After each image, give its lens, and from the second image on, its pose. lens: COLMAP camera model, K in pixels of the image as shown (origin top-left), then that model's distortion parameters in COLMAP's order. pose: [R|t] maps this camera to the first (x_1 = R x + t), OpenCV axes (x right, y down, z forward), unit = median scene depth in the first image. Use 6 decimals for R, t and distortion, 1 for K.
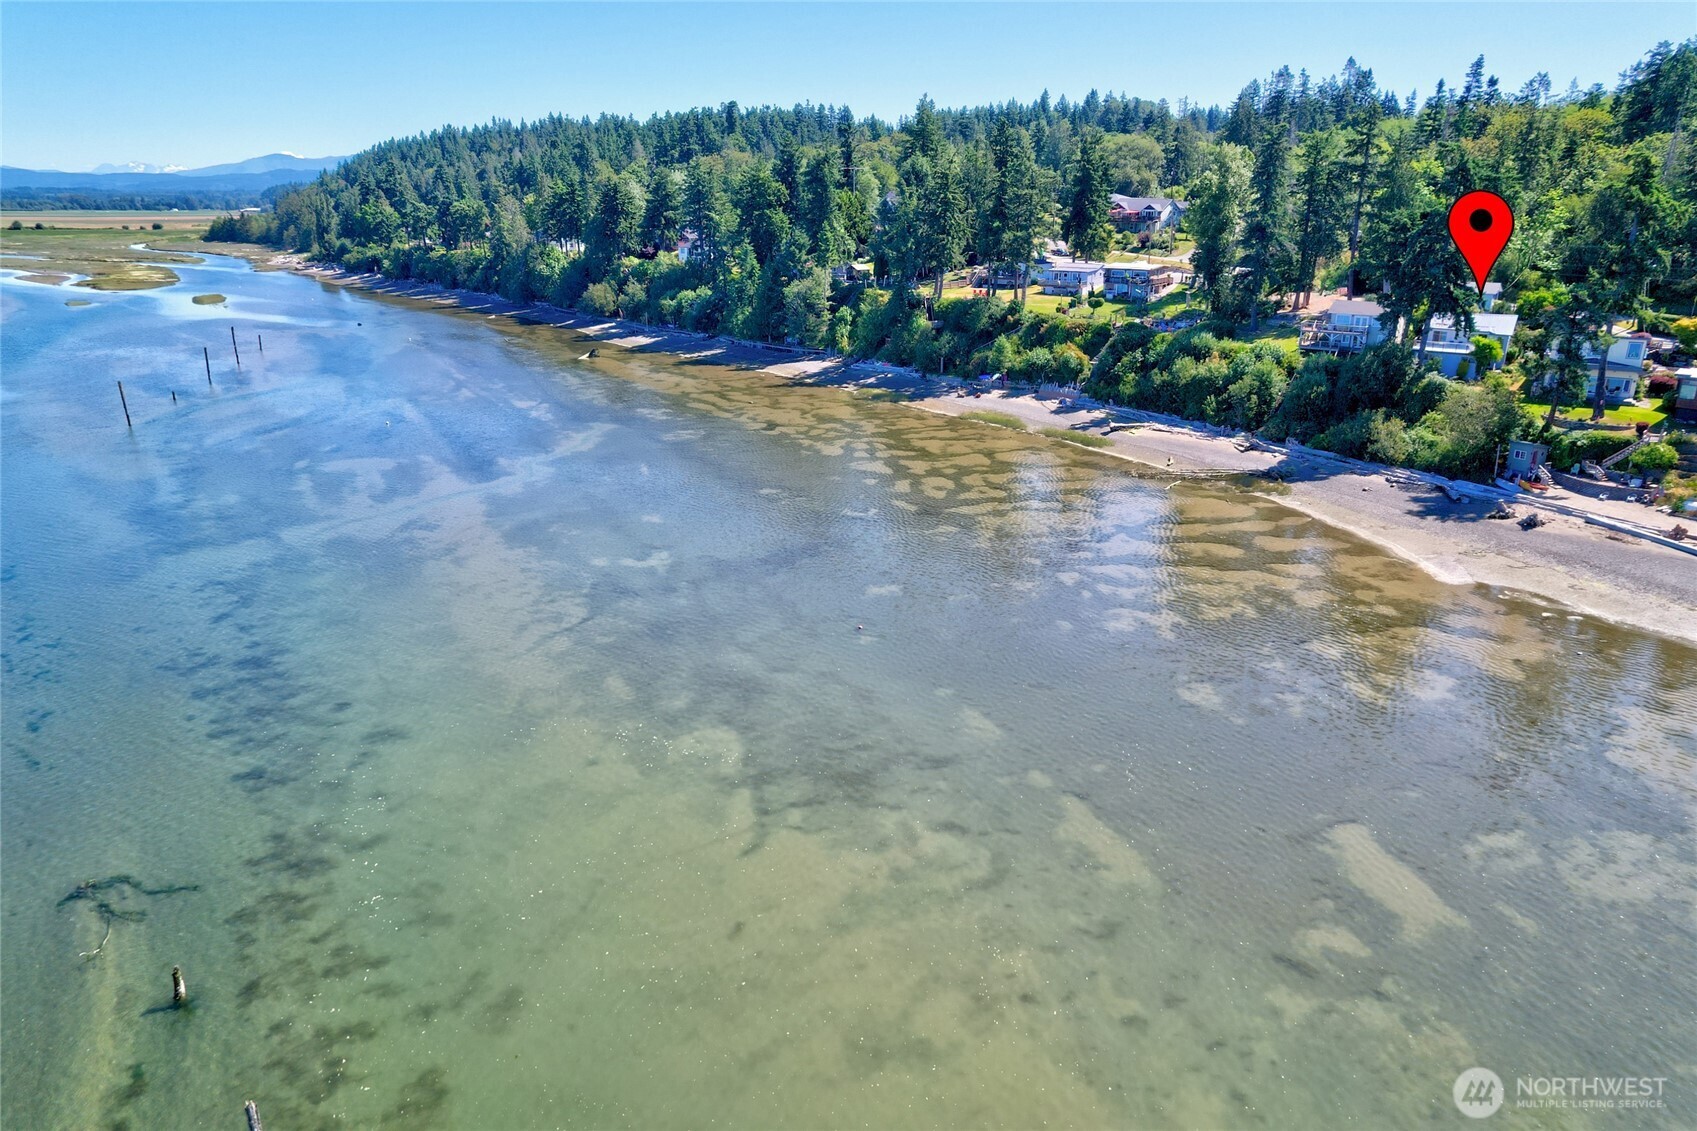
lens RADIAL K [[1102.7, 0, 848.5], [0, 1102.7, 565.5], [0, 0, 1]] dist [-0.089429, 0.090394]
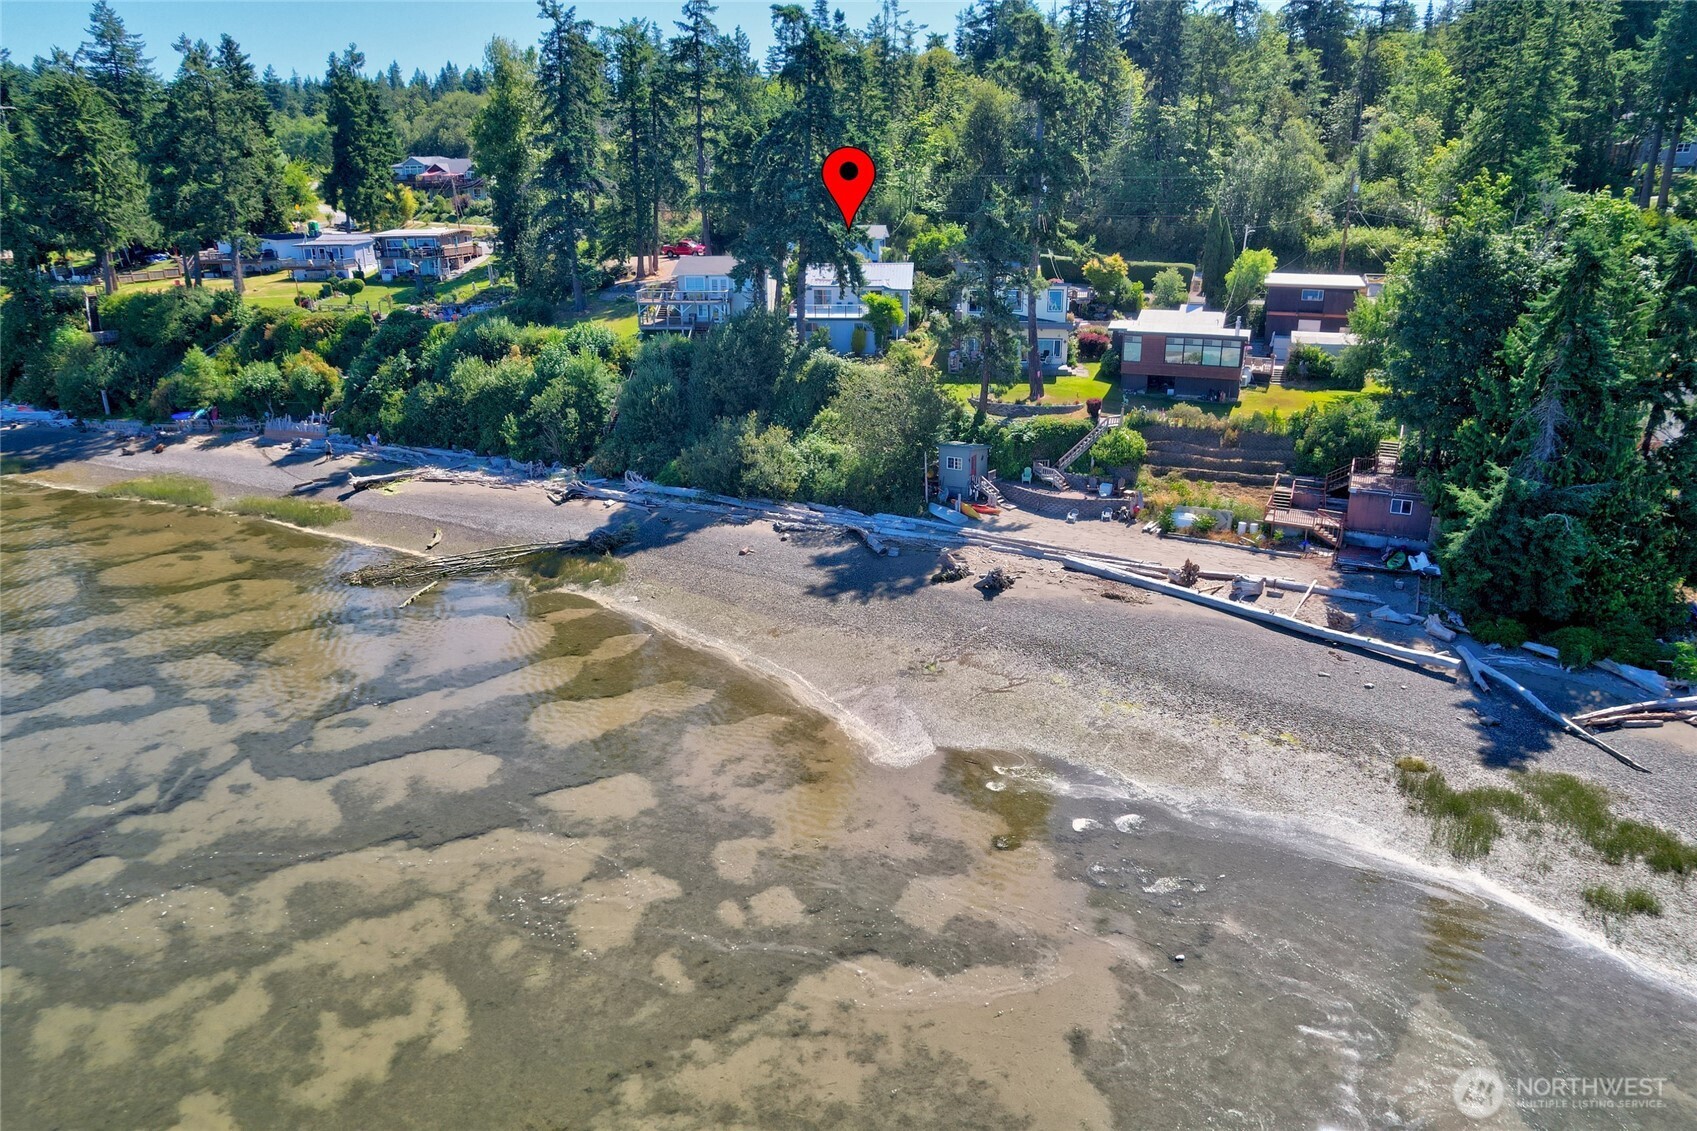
lens RADIAL K [[1102.7, 0, 848.5], [0, 1102.7, 565.5], [0, 0, 1]] dist [-0.089429, 0.090394]
pose [[0.876846, -0.161002, 0.453011, 0.219015], [0.160367, 0.986242, 0.040110, -0.068440], [-0.453236, 0.037478, 0.890602, 0.377499]]
